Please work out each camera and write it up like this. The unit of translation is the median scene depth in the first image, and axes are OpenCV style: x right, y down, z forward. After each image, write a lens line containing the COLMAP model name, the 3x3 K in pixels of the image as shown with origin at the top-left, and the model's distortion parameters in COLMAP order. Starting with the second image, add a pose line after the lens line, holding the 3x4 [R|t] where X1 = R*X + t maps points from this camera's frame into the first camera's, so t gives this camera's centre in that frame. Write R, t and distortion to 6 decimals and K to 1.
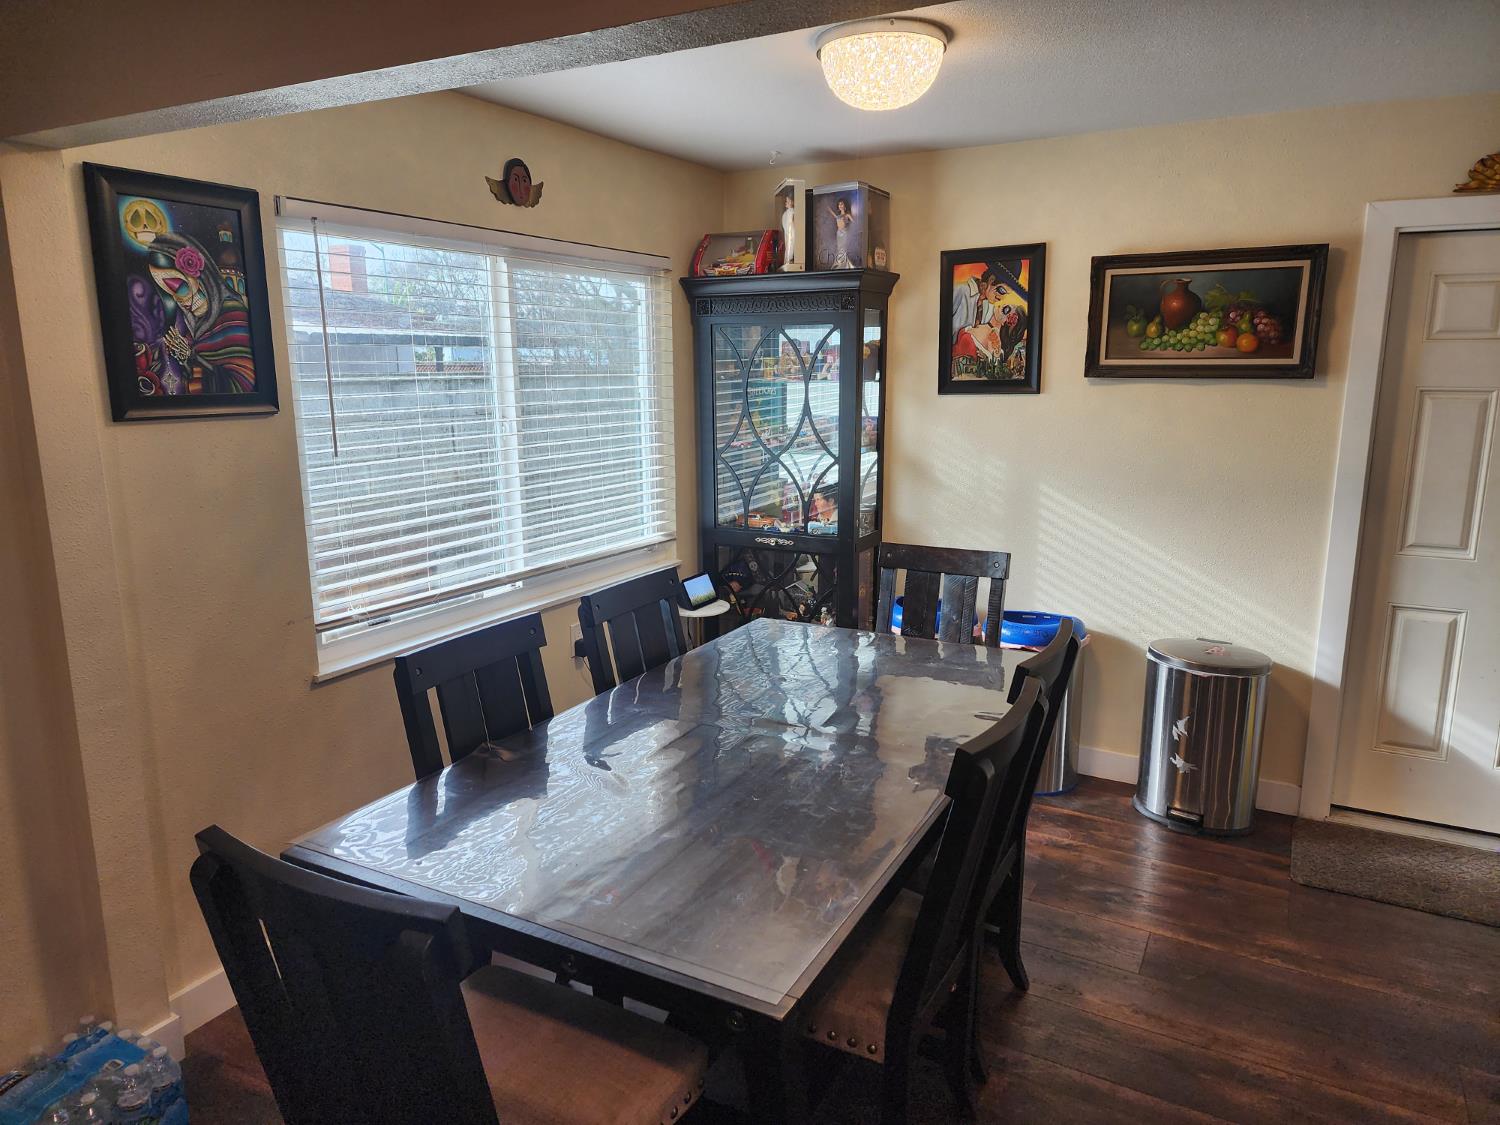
lens RADIAL K [[1004.8, 0, 749.1], [0, 1004.8, 564.8], [0, 0, 1]] dist [-0.004579, -0.001579]
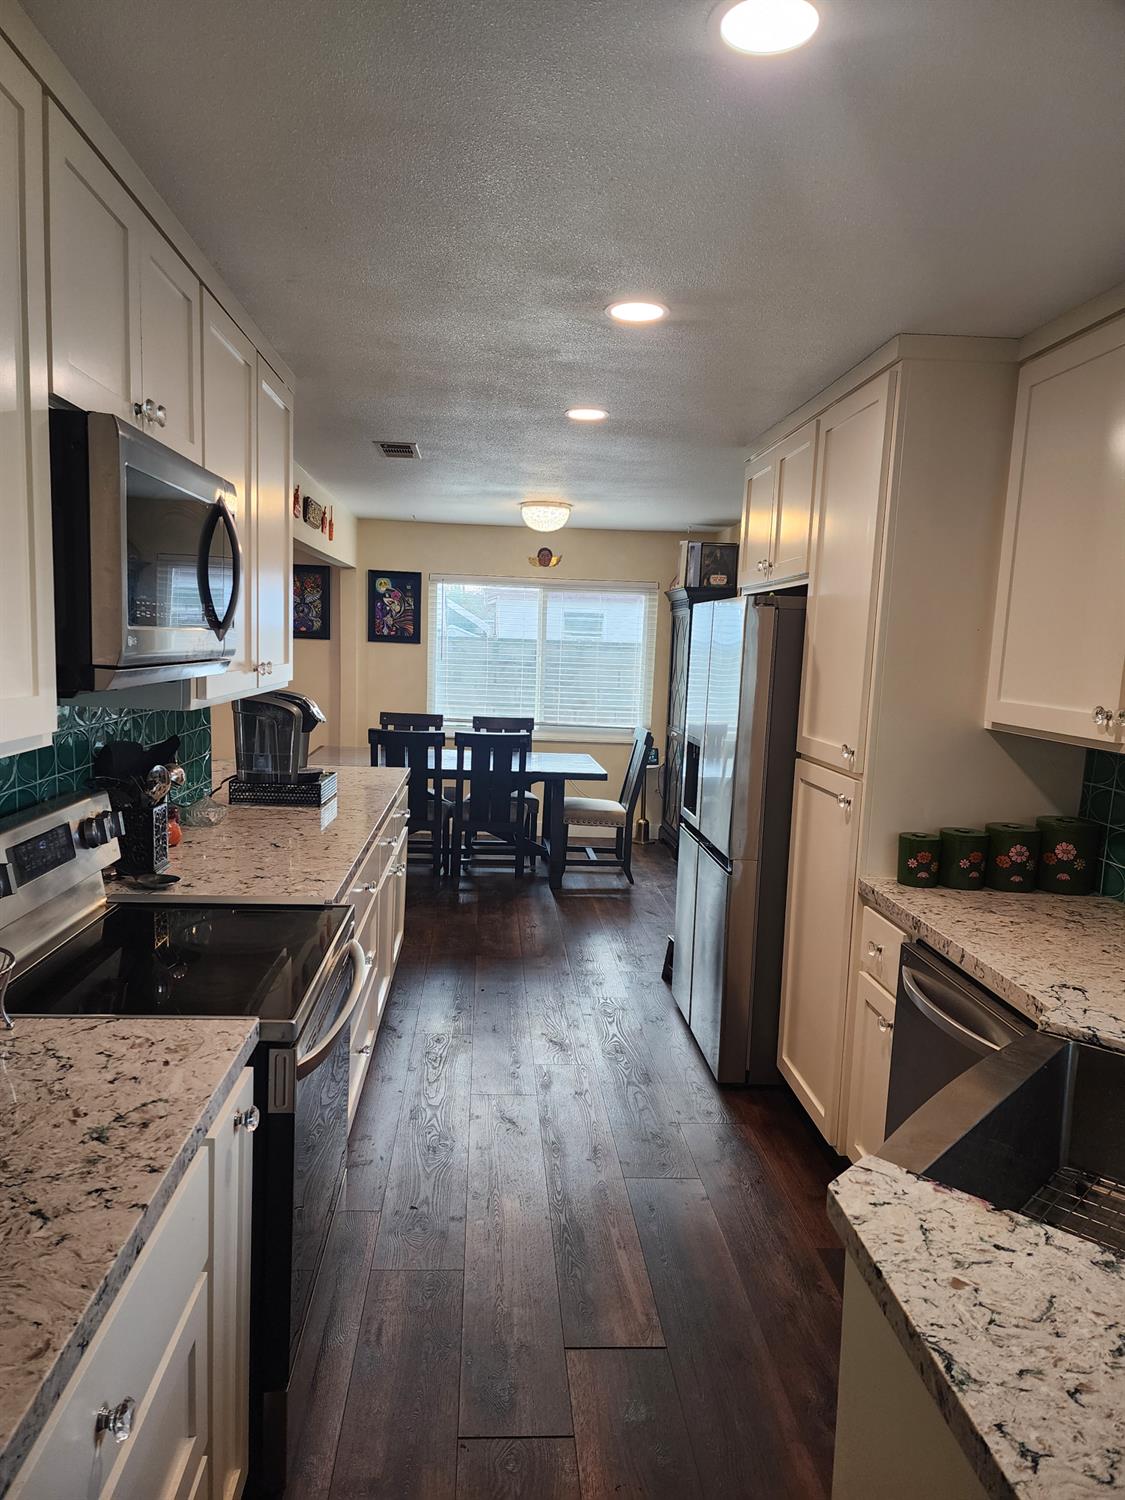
lens RADIAL K [[1004.8, 0, 562.0], [0, 1004.8, 752.1], [0, 0, 1]] dist [-0.004579, -0.001579]
pose [[0.531013, 0.123021, -0.838386, 2.562993], [-0.205101, 0.978645, 0.013696, 0.044347], [0.822167, 0.164681, 0.544905, -0.268048]]
